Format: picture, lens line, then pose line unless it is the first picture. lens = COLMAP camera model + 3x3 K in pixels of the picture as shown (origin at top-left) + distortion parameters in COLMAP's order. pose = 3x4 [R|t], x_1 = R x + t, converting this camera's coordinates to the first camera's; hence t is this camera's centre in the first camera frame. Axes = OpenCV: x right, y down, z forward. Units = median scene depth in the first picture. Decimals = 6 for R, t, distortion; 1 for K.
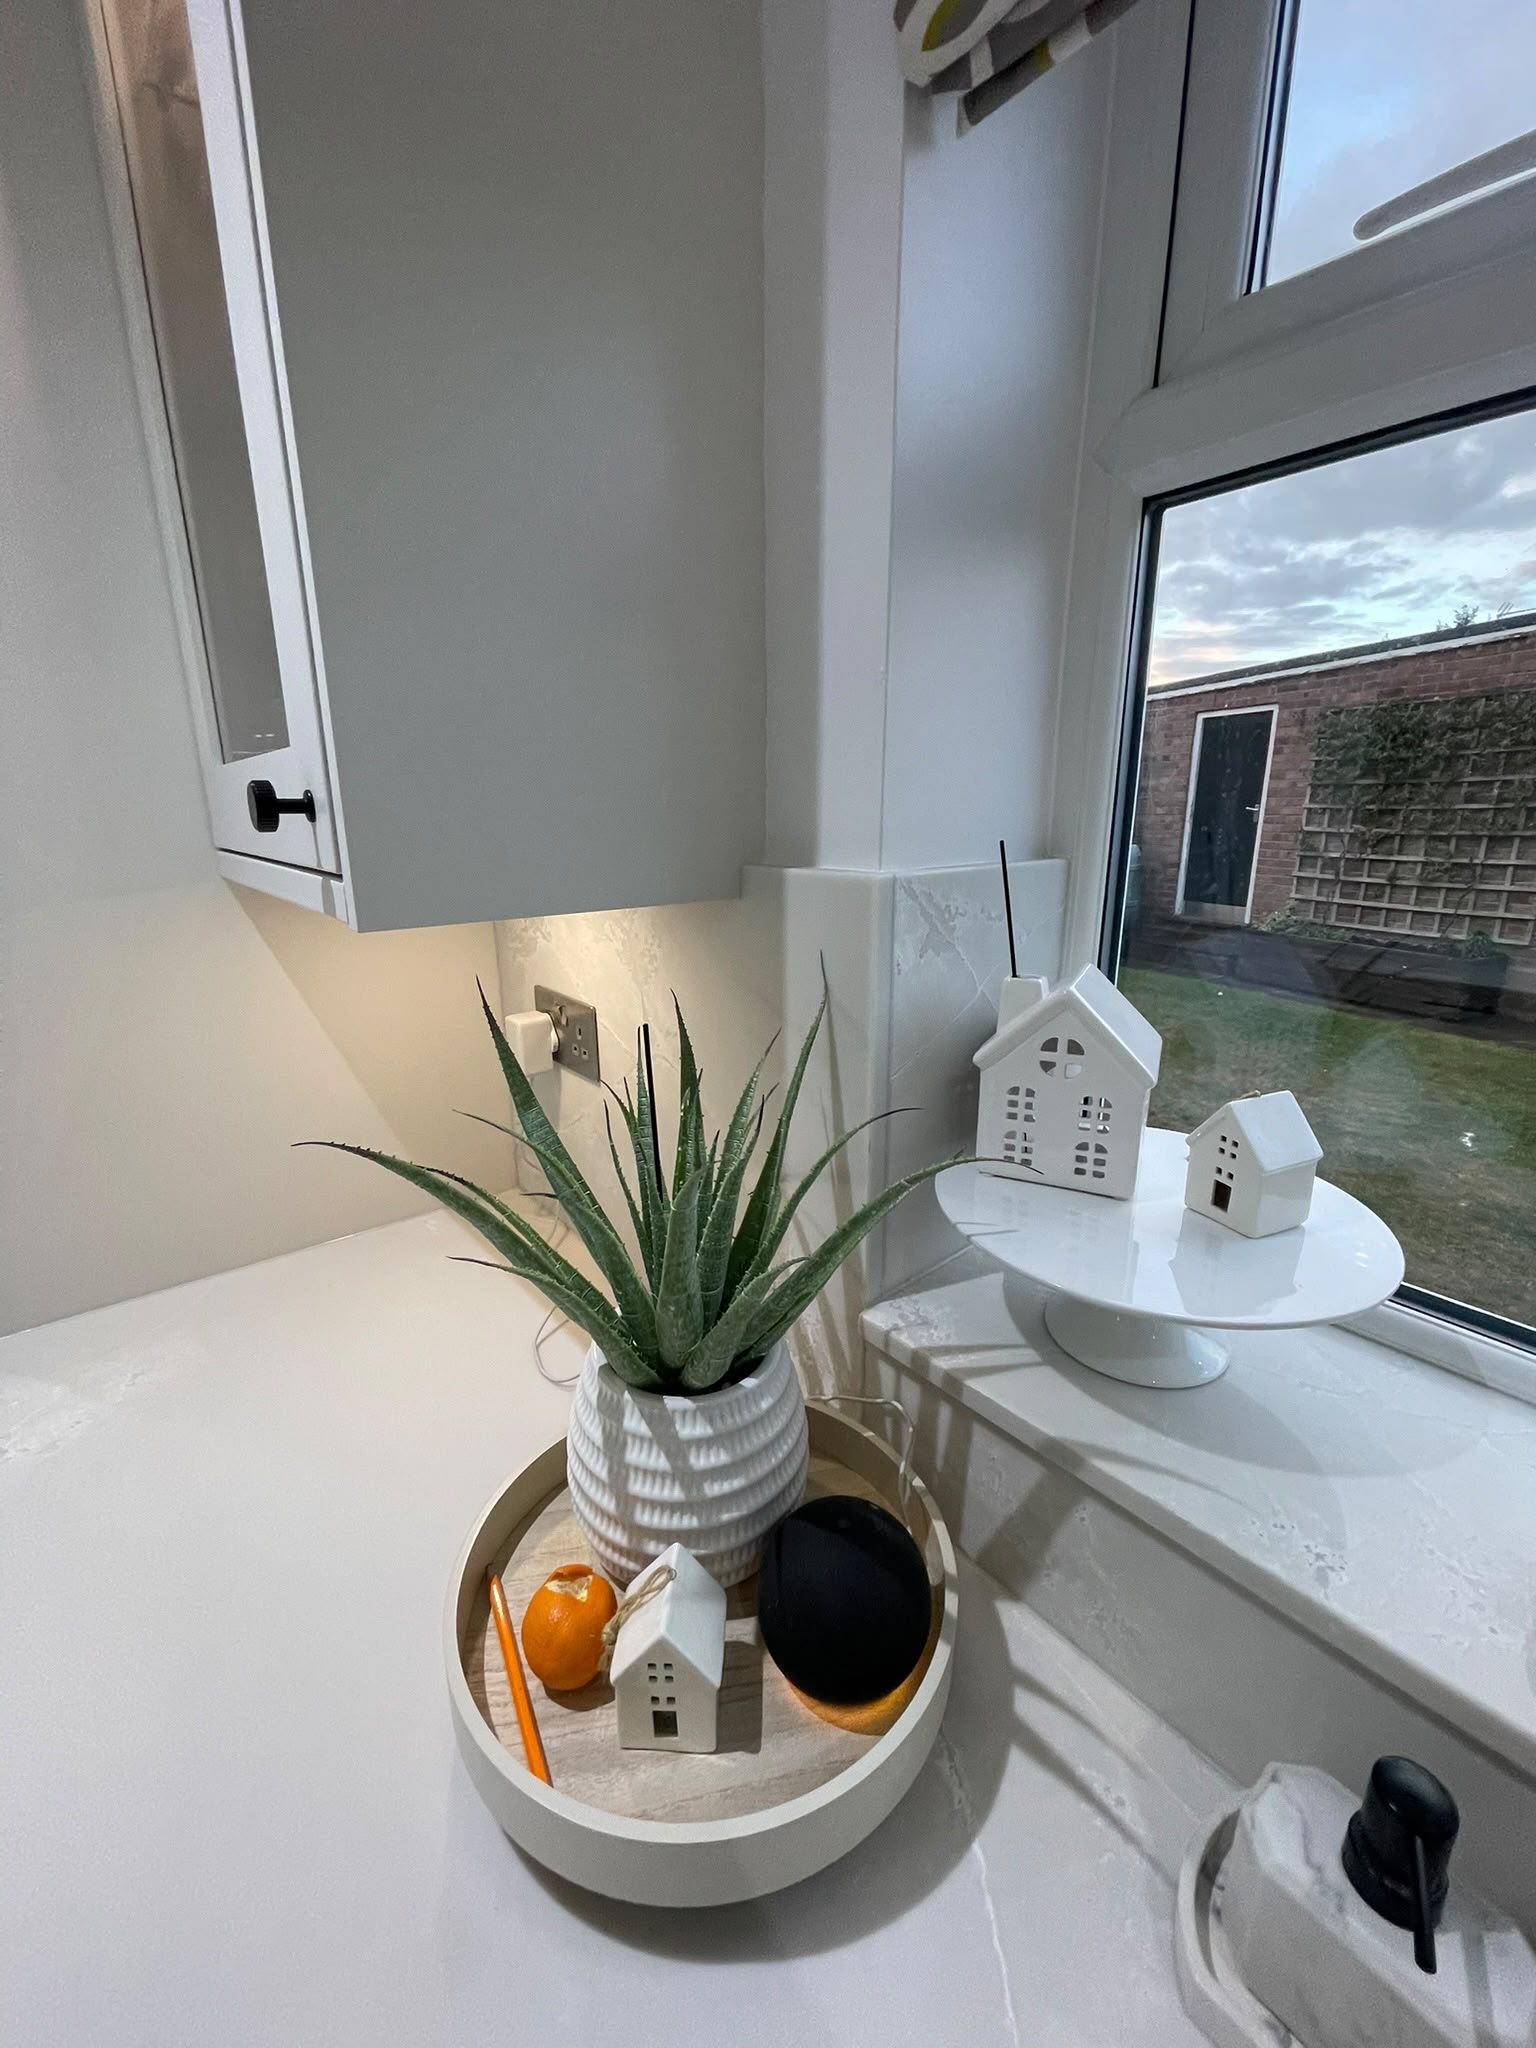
lens RADIAL K [[831.2, 0, 771.3], [0, 831.2, 1022.2], [0, 0, 1]] dist [0.003210, 0.000382]
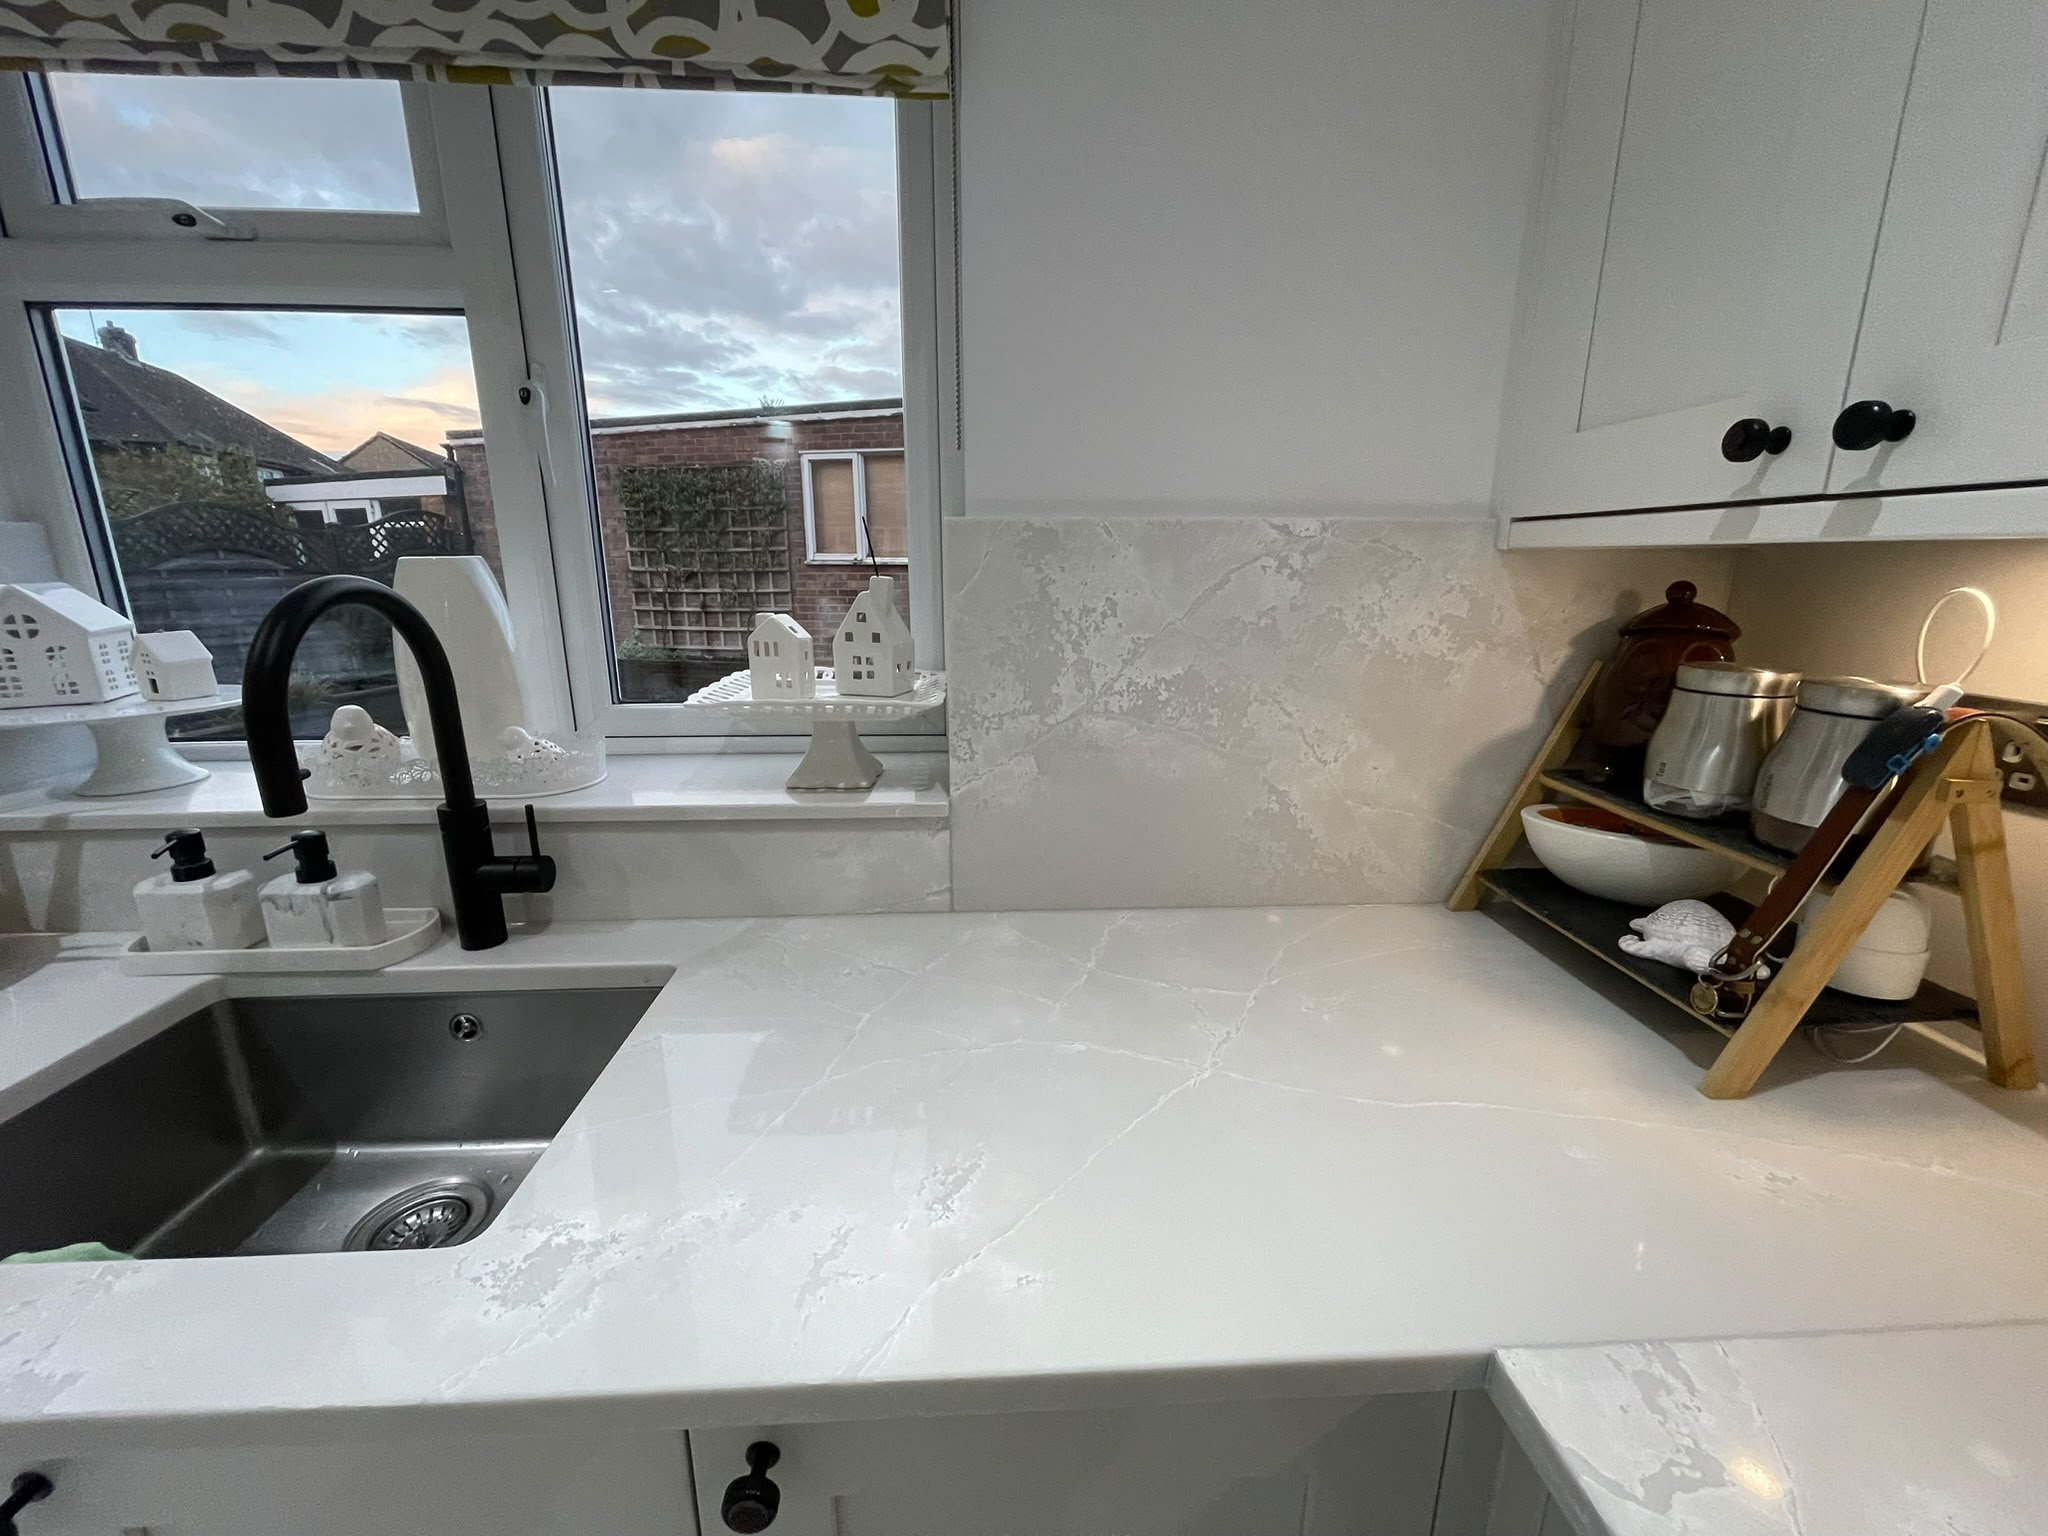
lens RADIAL K [[831.2, 0, 1017.0], [0, 831.2, 769.5], [0, 0, 1]] dist [0.003210, 0.000382]
pose [[0.608657, -0.194393, 0.769252, 0.020383], [0.198225, 0.976034, 0.089805, 0.055863], [-0.768273, 0.097824, 0.632603, -0.157489]]
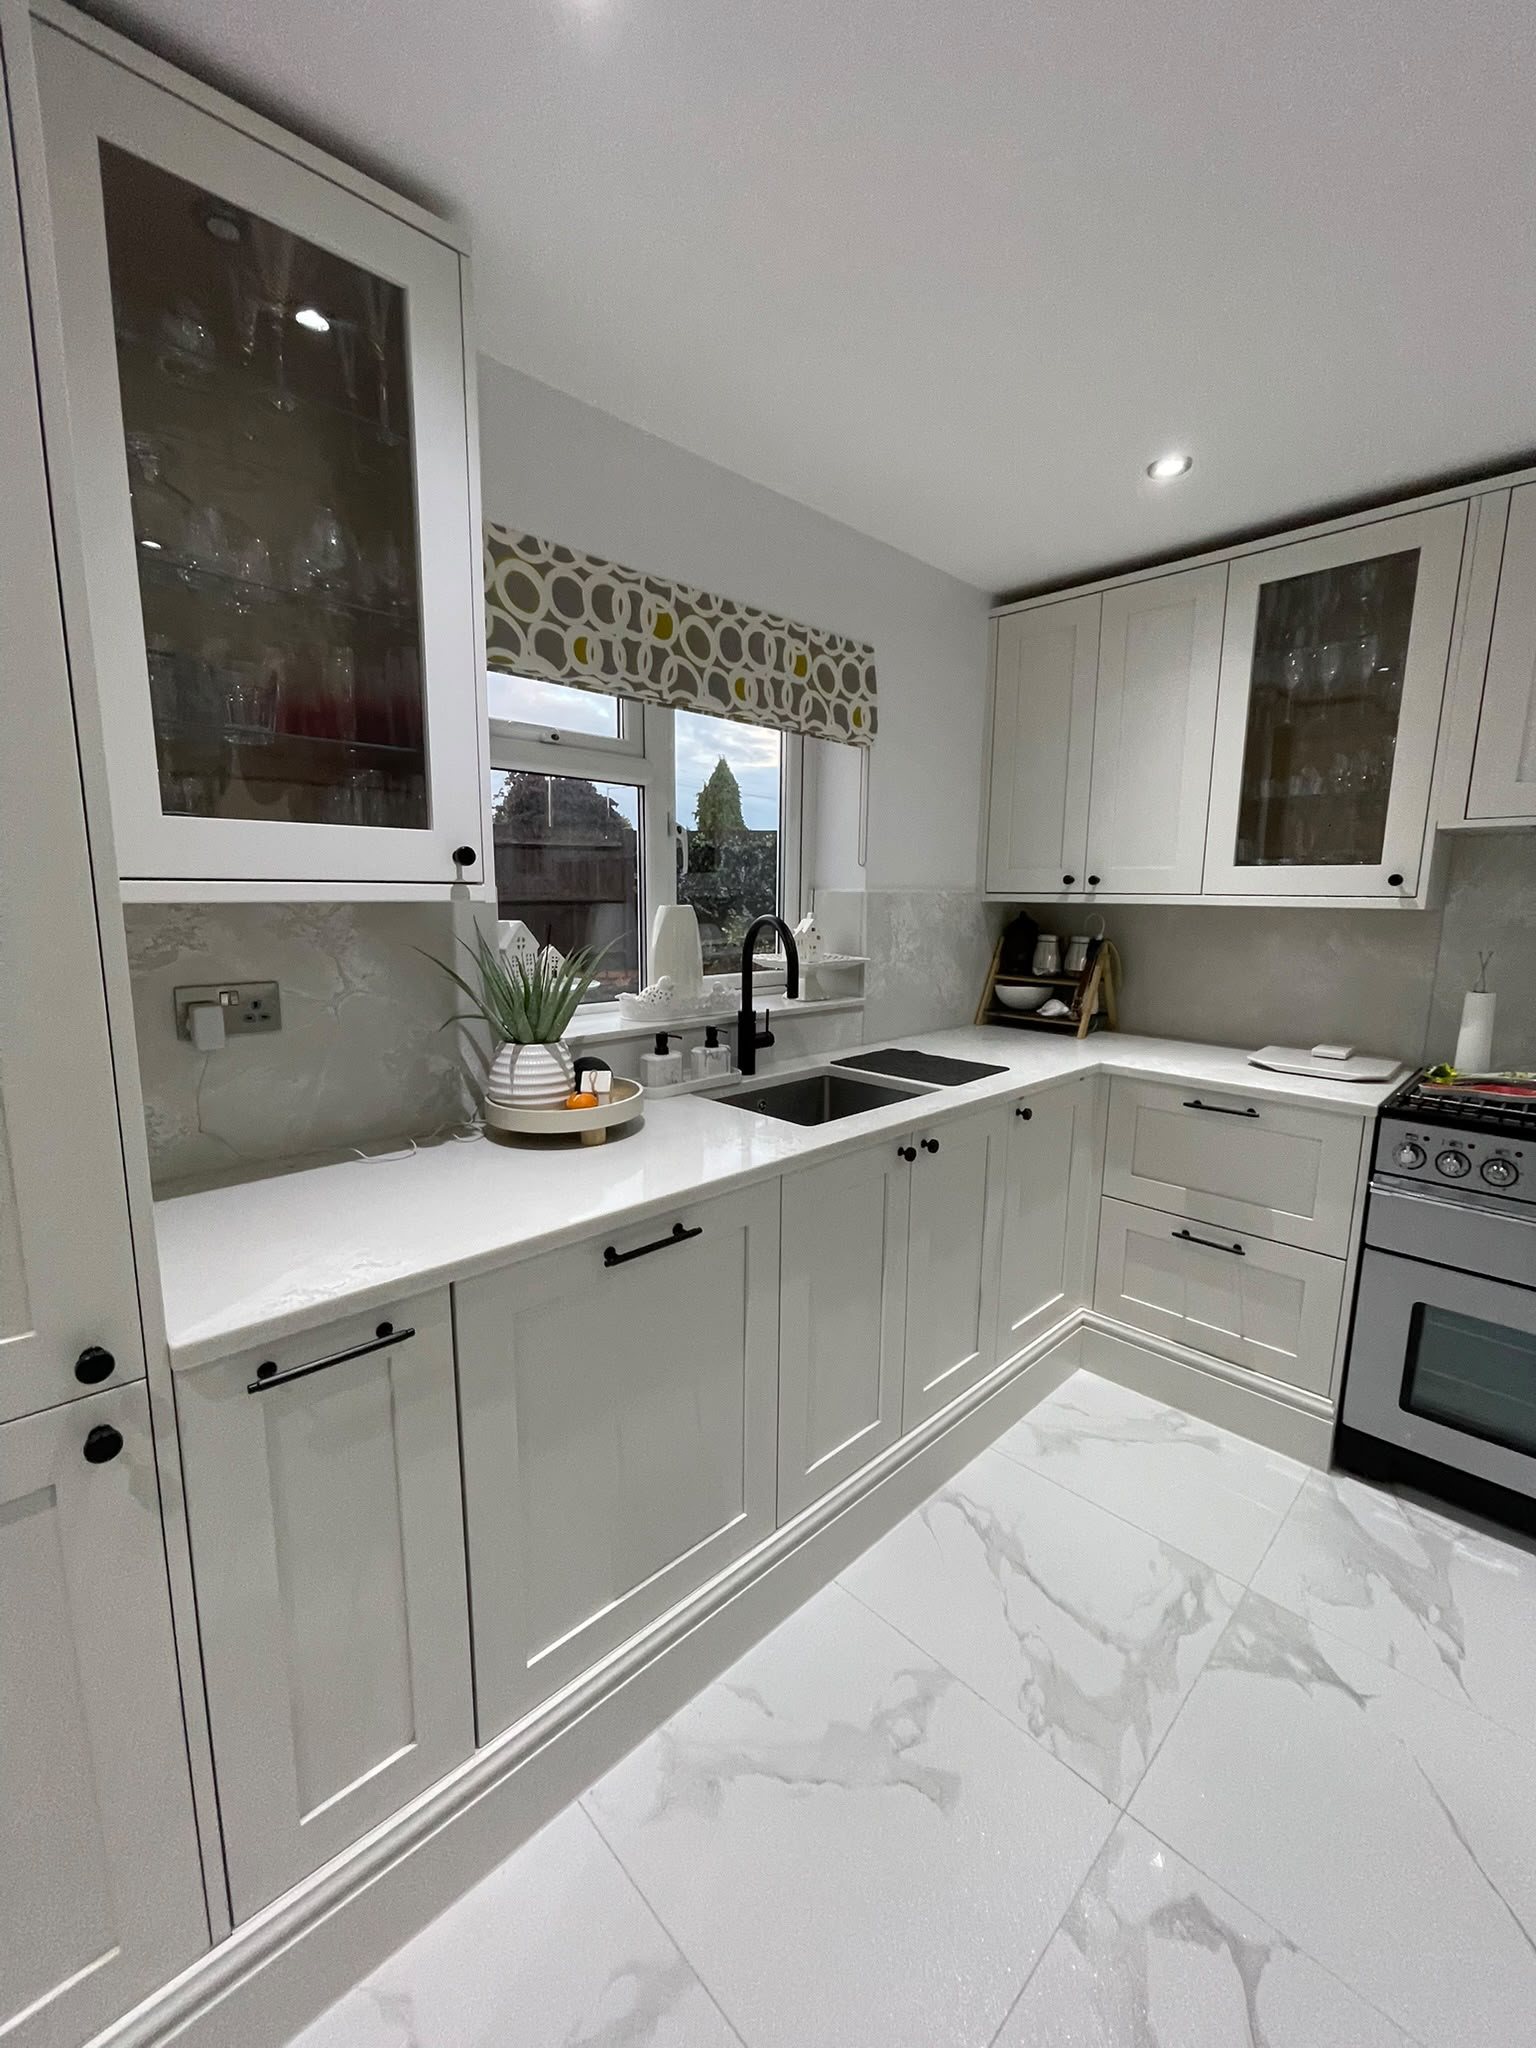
lens RADIAL K [[824.5, 0, 766.2], [0, 824.5, 1023.8], [0, 0, 1]] dist [0.000736, -0.000417]
pose [[-0.070022, -0.155347, 0.985375, -0.275696], [0.243373, 0.955290, 0.167898, 0.003265], [-0.967402, 0.251570, -0.029084, 0.024090]]
